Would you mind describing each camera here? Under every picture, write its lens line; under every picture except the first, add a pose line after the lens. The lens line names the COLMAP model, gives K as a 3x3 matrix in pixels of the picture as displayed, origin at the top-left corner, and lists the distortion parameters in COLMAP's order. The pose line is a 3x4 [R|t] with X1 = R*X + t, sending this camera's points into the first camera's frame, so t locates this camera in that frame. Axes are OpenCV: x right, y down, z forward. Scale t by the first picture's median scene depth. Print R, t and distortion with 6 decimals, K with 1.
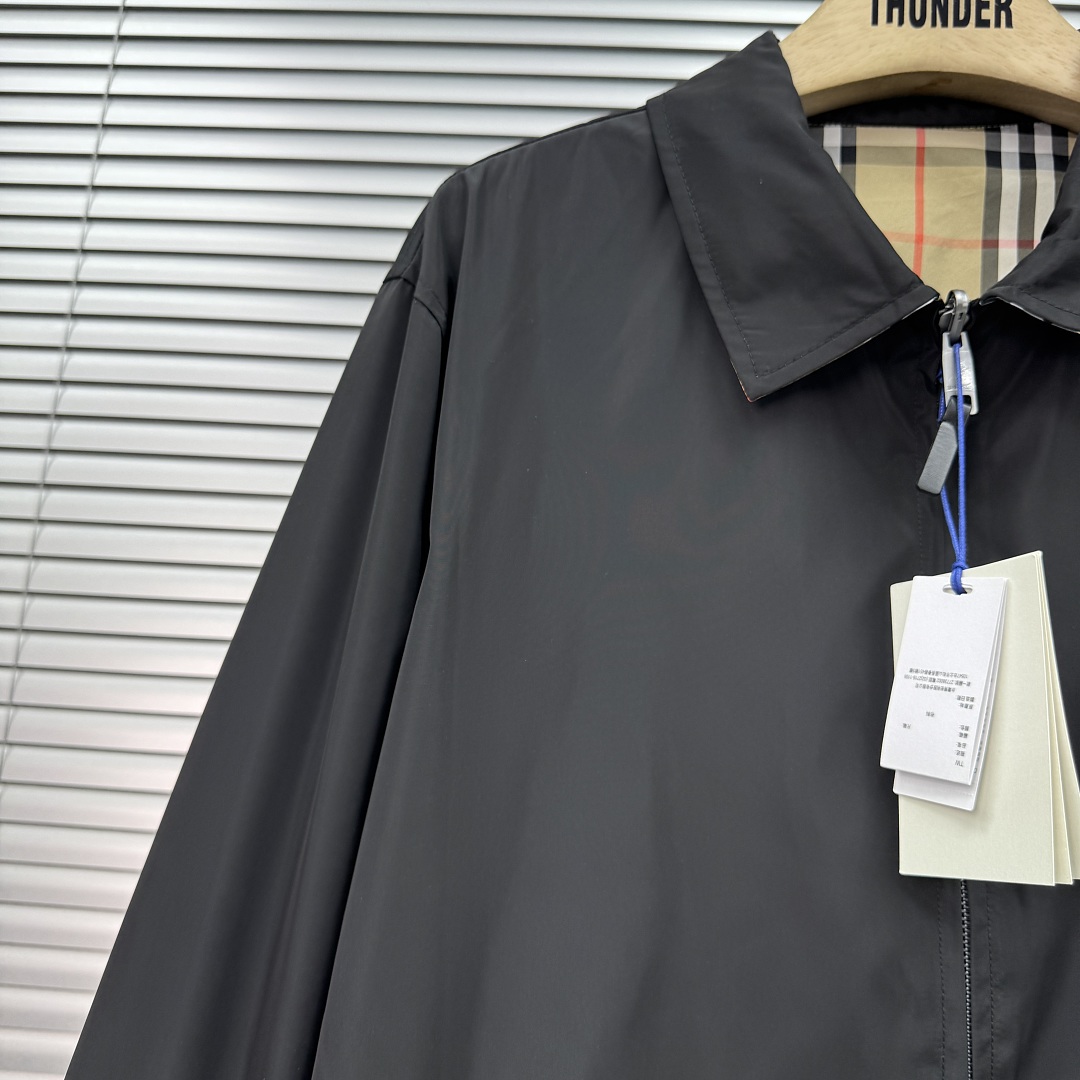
lens RADIAL K [[1042.9, 0, 542.7], [0, 1042.9, 535.3], [0, 0, 1]] dist [0.024437, -0.035231]
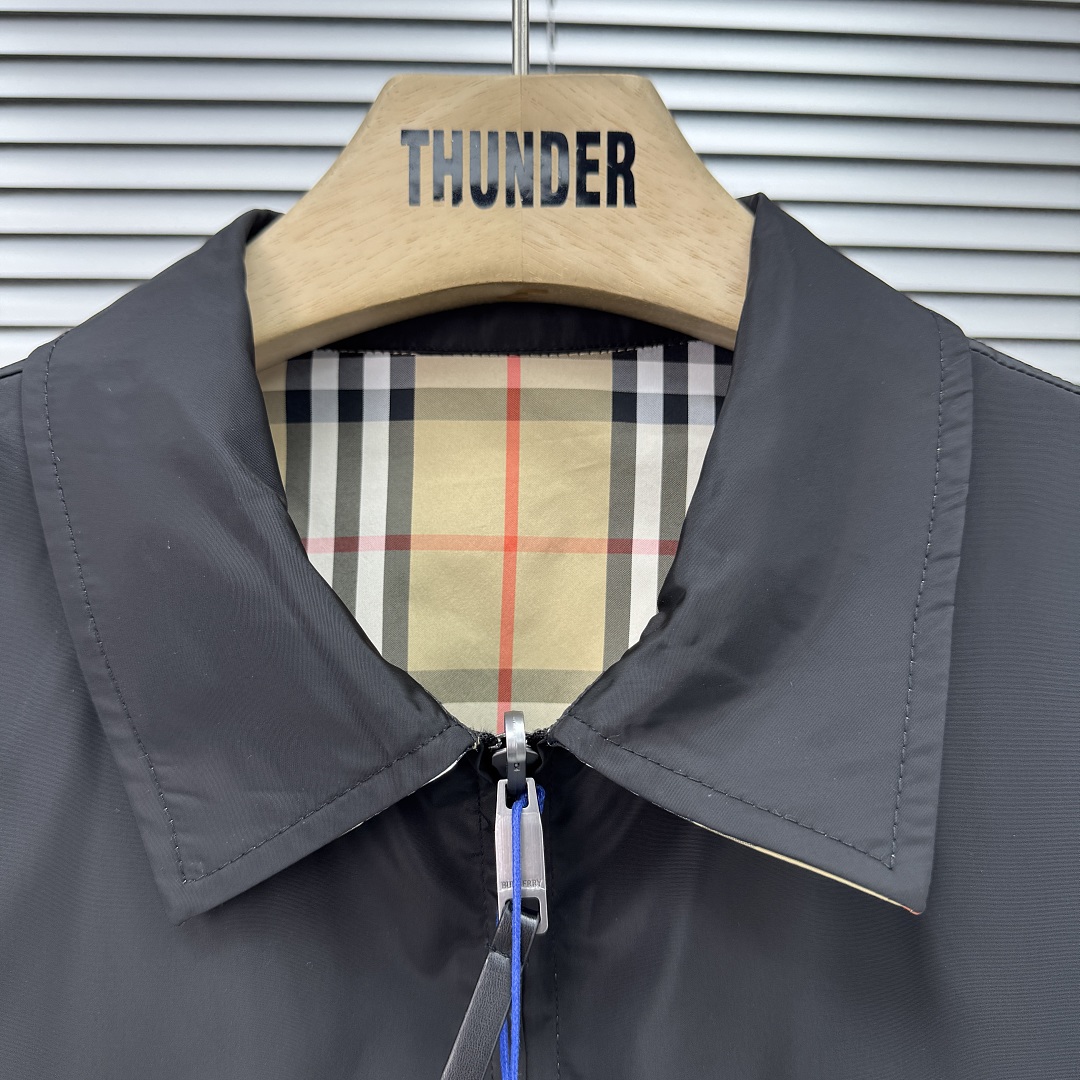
lens RADIAL K [[1022.5, 0, 537.1], [0, 1022.5, 544.1], [0, 0, 1]] dist [0.186969, -0.507870]
pose [[0.994996, -0.056129, 0.082654, 0.328568], [0.047863, 0.993956, 0.098798, -0.348985], [-0.087700, -0.094348, 0.991669, 0.381022]]
